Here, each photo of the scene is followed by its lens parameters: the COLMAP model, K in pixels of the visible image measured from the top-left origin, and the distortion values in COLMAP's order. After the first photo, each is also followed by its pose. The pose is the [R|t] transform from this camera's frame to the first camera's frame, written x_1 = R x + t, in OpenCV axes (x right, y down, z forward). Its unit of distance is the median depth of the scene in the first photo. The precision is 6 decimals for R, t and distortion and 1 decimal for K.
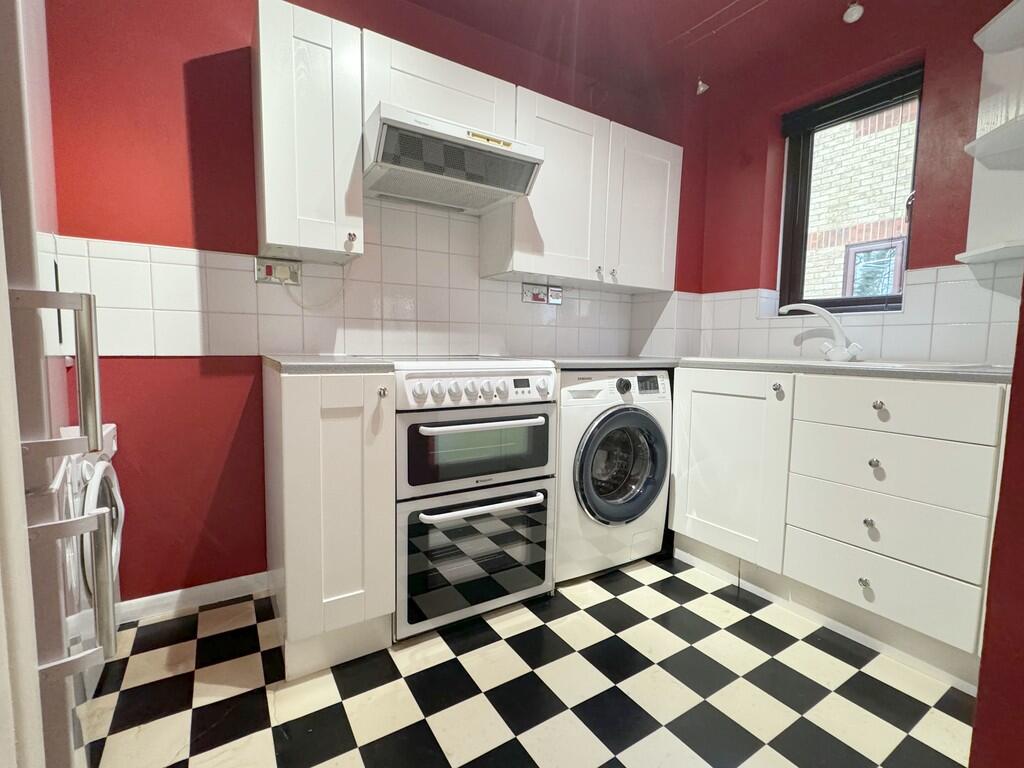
lens RADIAL K [[472.6, 0, 513.0], [0, 472.6, 385.8], [0, 0, 1]] dist [0.000464, 0.000058]
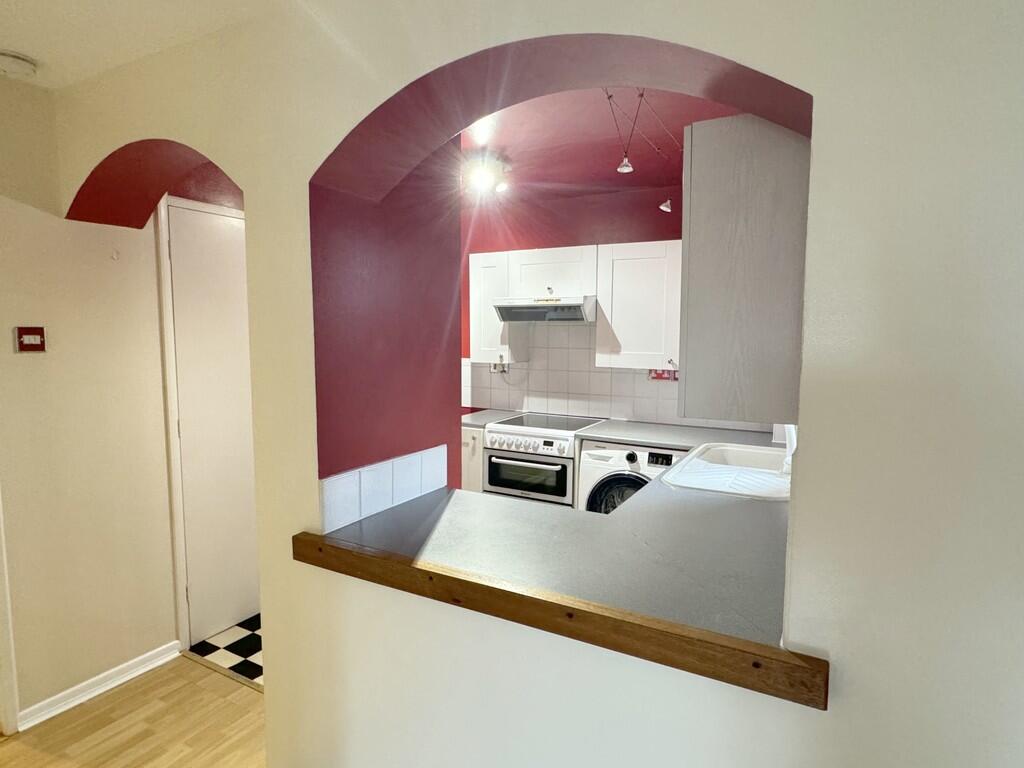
lens RADIAL K [[593.0, 0, 512.3], [0, 593.0, 383.2], [0, 0, 1]] dist [0.001756, 0.000017]
pose [[0.475205, 0.071686, -0.876950, 1.779714], [-0.072981, 0.996452, 0.041907, -0.296408], [0.876843, 0.044086, 0.478751, -0.134604]]
